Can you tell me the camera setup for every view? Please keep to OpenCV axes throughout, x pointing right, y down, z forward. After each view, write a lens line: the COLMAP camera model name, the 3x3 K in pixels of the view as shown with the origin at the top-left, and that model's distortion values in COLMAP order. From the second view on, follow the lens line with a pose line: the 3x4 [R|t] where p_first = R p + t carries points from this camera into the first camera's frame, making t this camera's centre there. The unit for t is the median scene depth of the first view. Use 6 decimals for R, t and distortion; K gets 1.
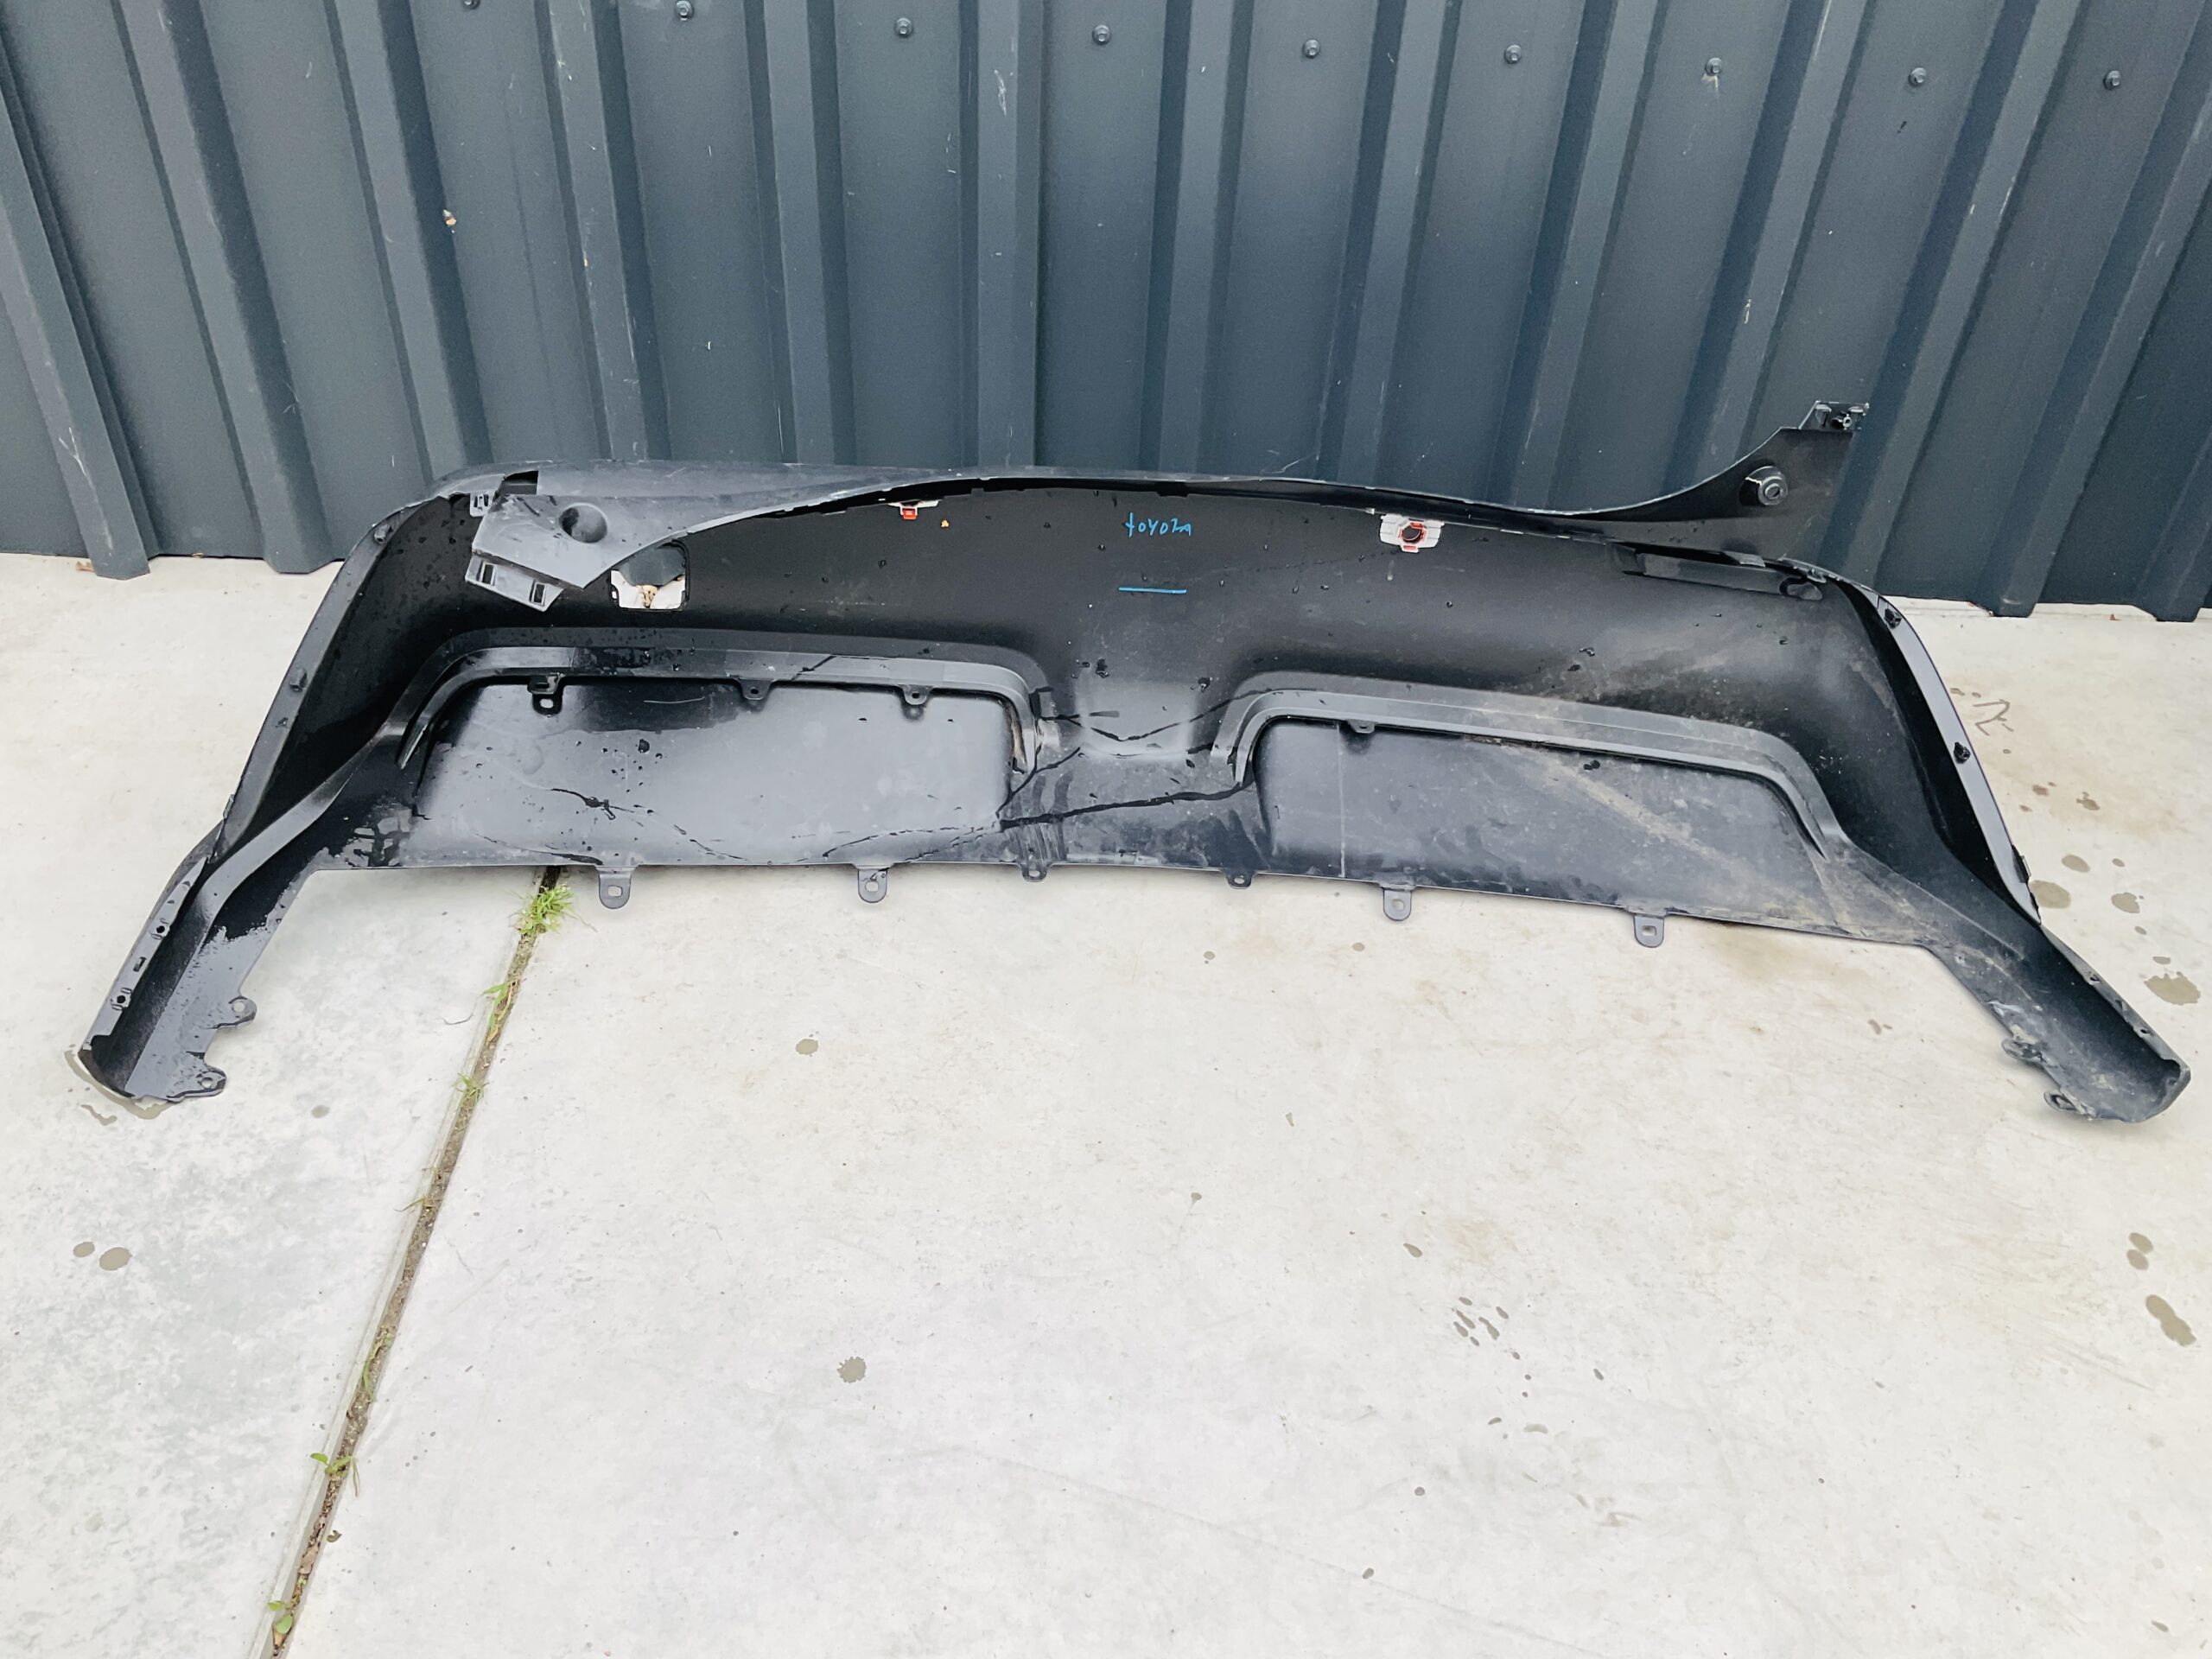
lens RADIAL K [[1864.0, 0, 1100.8], [0, 1864.0, 839.2], [0, 0, 1]] dist [-0.008144, -0.080483]
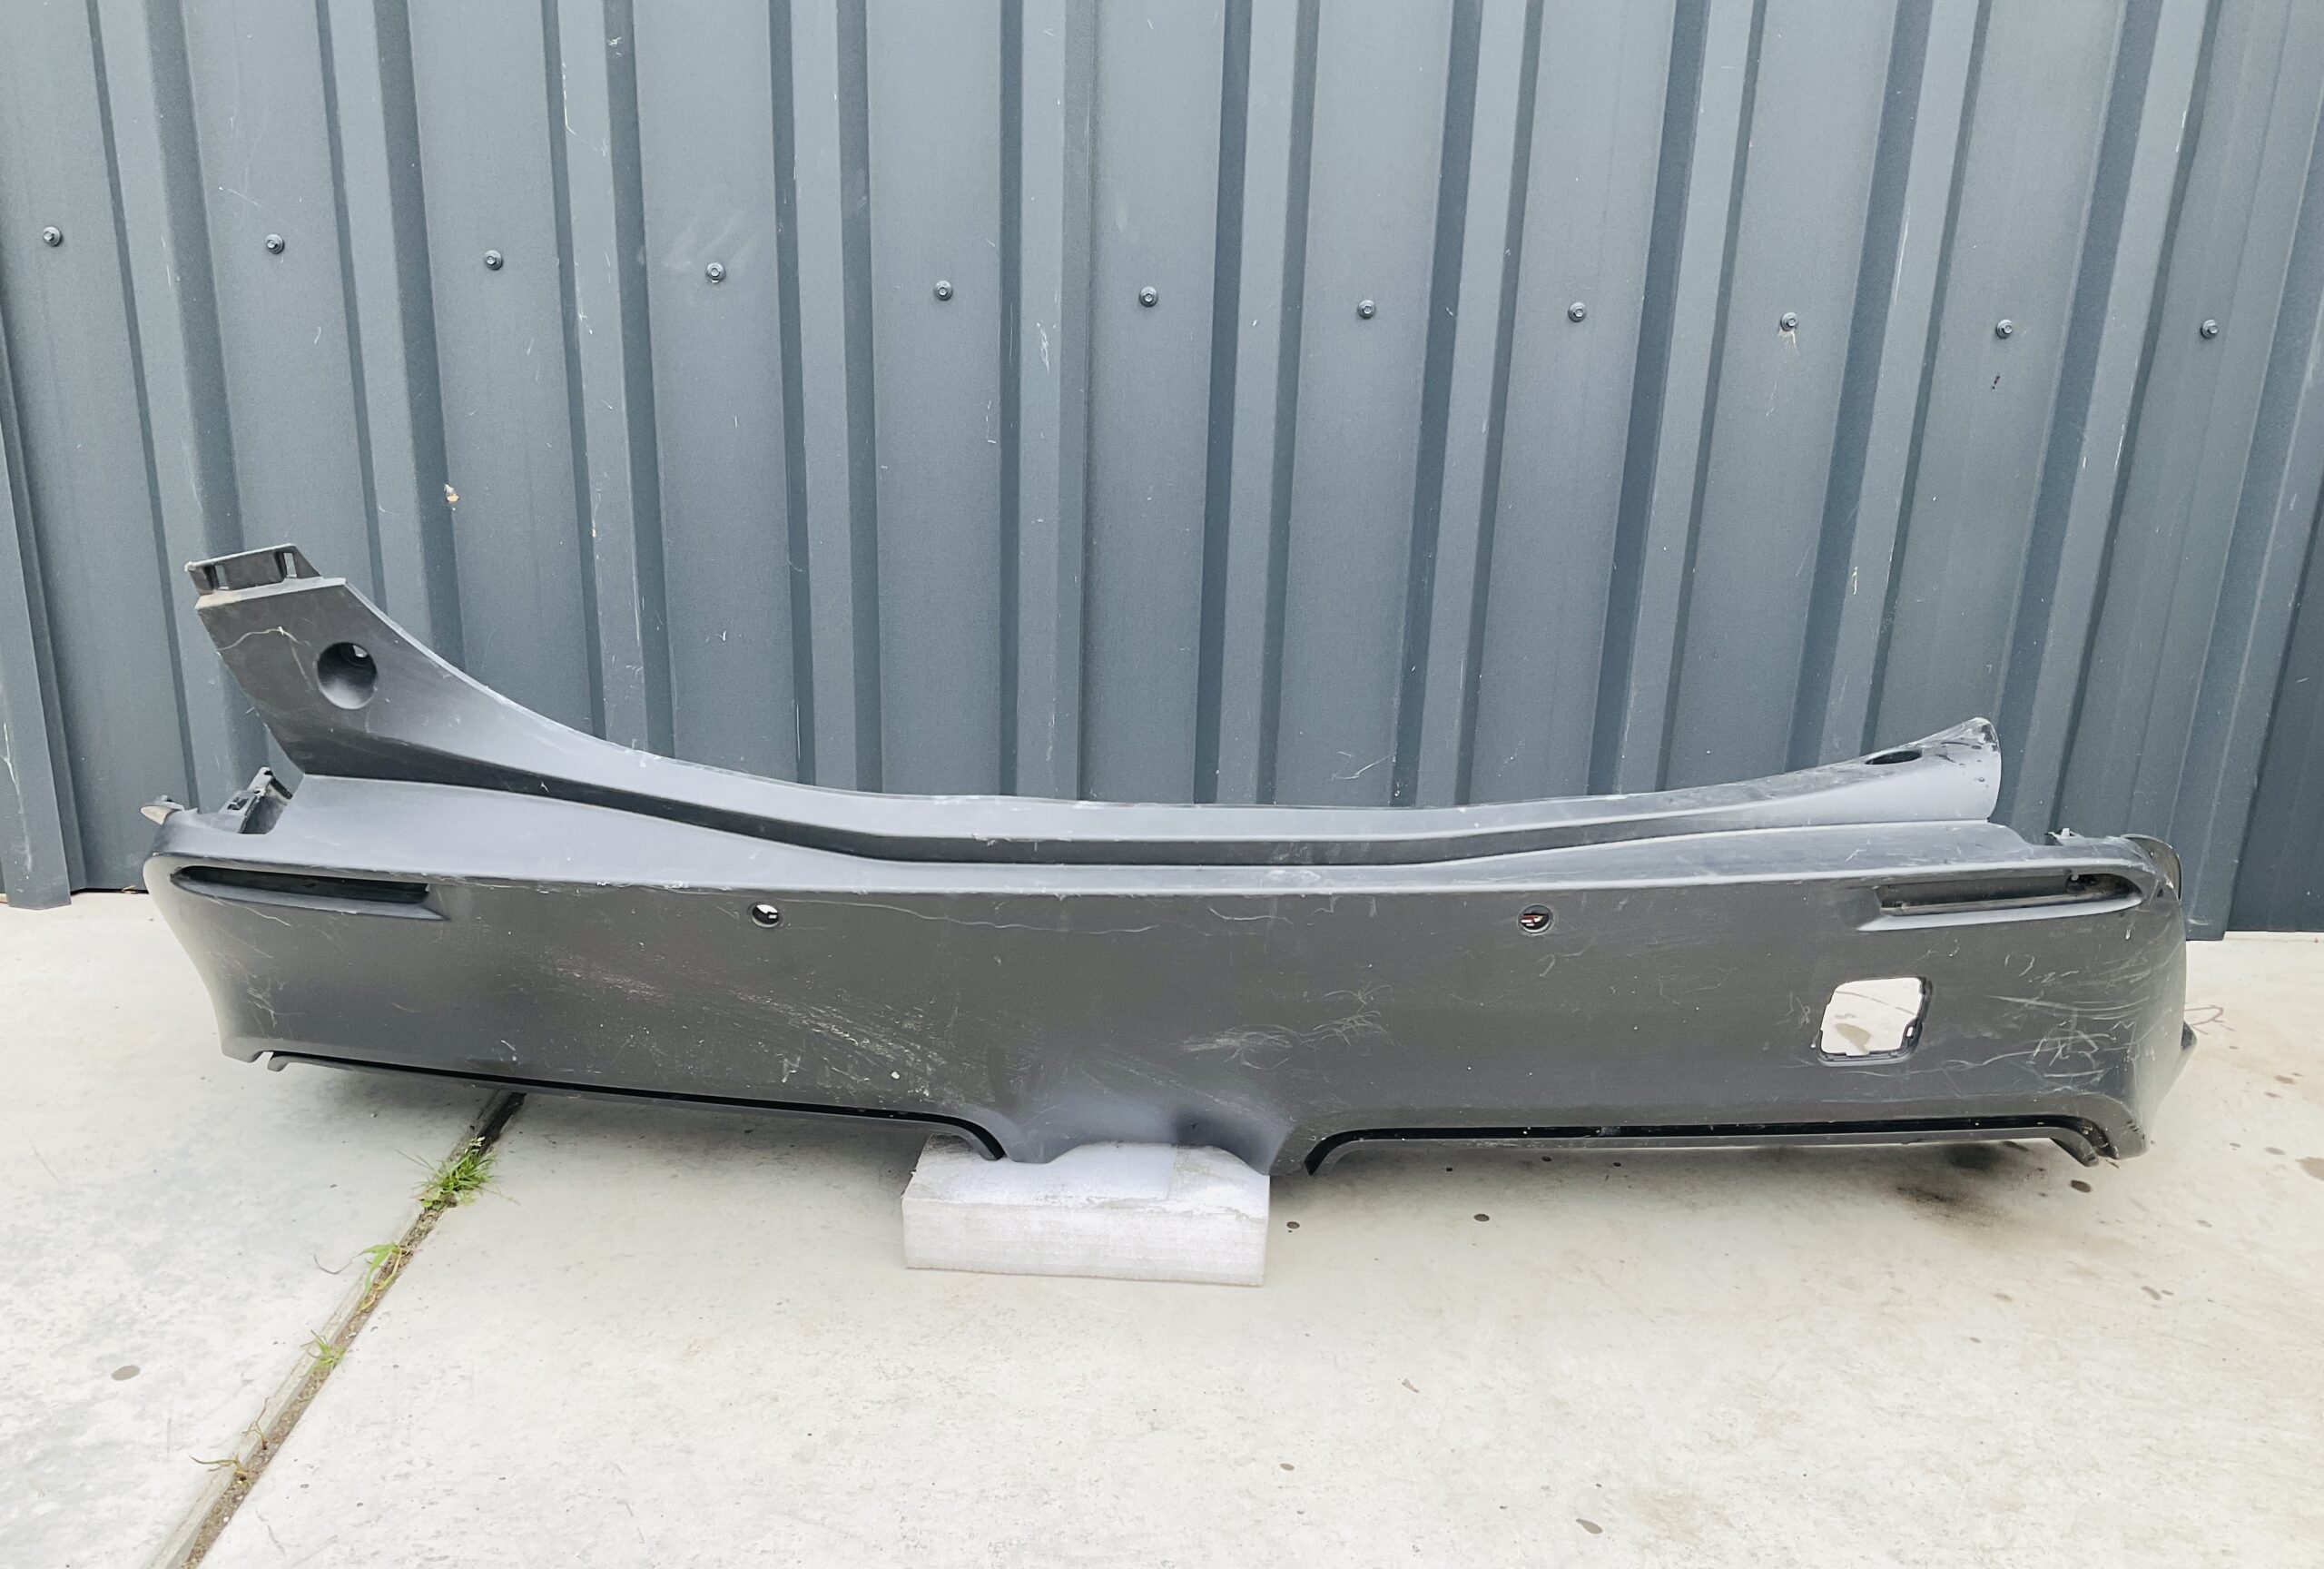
lens RADIAL K [[1990.1, 0, 1158.3], [0, 1990.1, 787.4], [0, 0, 1]] dist [-0.048813, -0.005037]
pose [[0.999949, -0.010083, 0.000362, 0.003021], [0.009475, 0.926064, -0.377249, 0.224967], [0.003469, 0.377233, 0.926112, 0.170120]]
